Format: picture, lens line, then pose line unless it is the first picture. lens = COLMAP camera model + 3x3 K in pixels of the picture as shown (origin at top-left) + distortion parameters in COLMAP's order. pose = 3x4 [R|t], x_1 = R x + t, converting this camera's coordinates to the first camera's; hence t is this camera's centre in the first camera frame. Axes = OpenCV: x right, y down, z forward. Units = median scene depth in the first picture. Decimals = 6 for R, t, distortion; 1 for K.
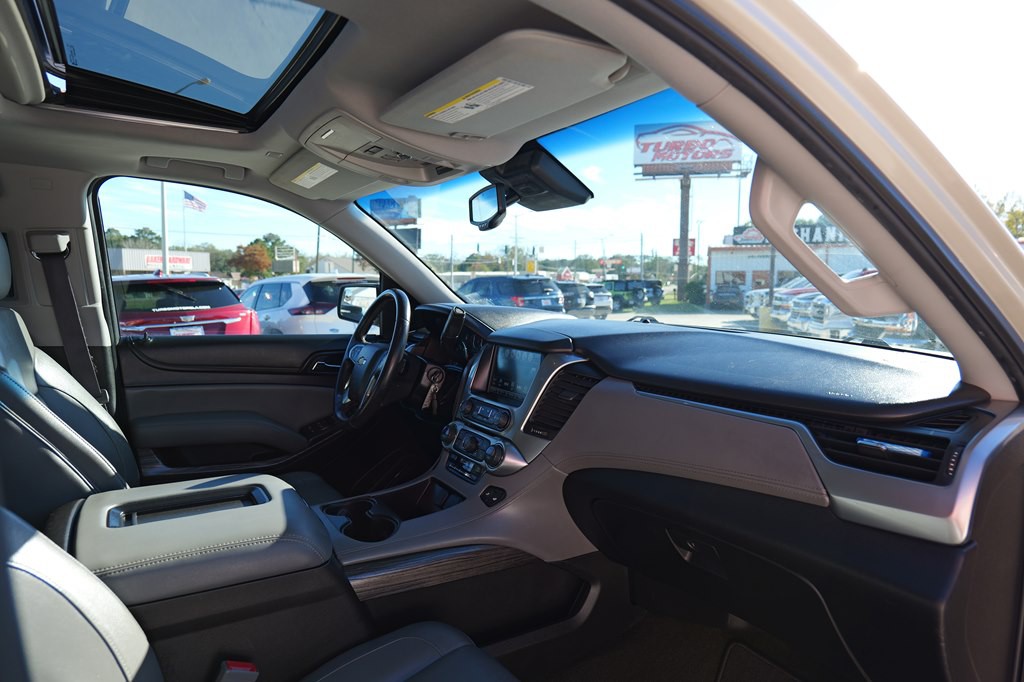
lens RADIAL K [[604.3, 0, 512.0], [0, 604.3, 341.0], [0, 0, 1]] dist [-0.011964, 0.004145]
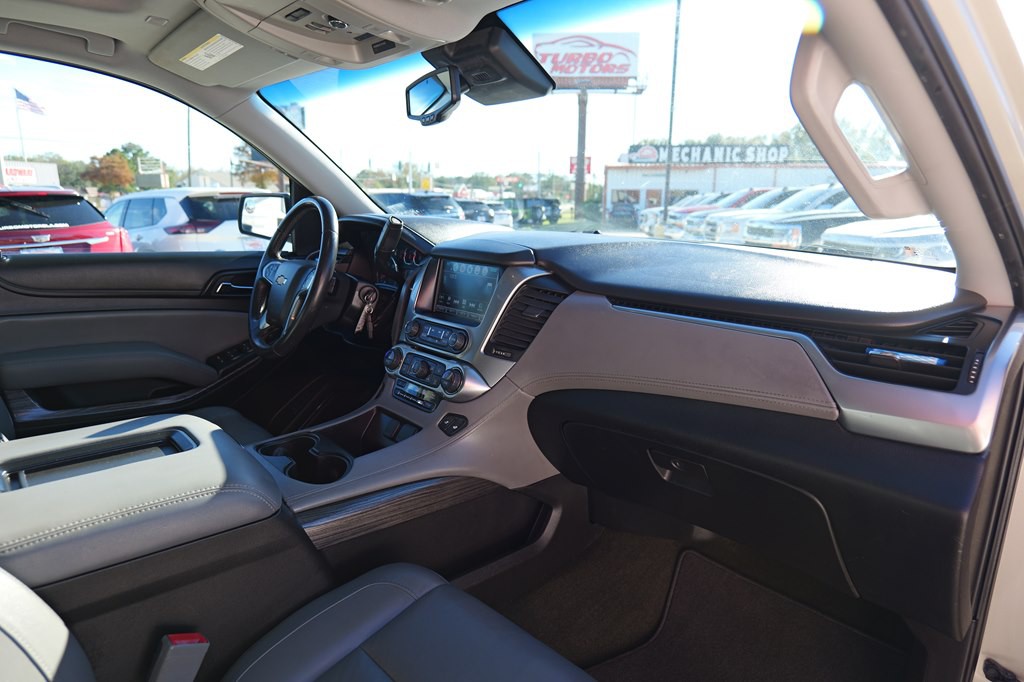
lens RADIAL K [[604.3, 0, 512.0], [0, 604.3, 341.0], [0, 0, 1]] dist [-0.011964, 0.004145]
pose [[0.985730, -0.032572, 0.165151, -0.071831], [0.010637, 0.991193, 0.131998, 0.009319], [-0.167996, -0.128358, 0.977395, 0.084667]]
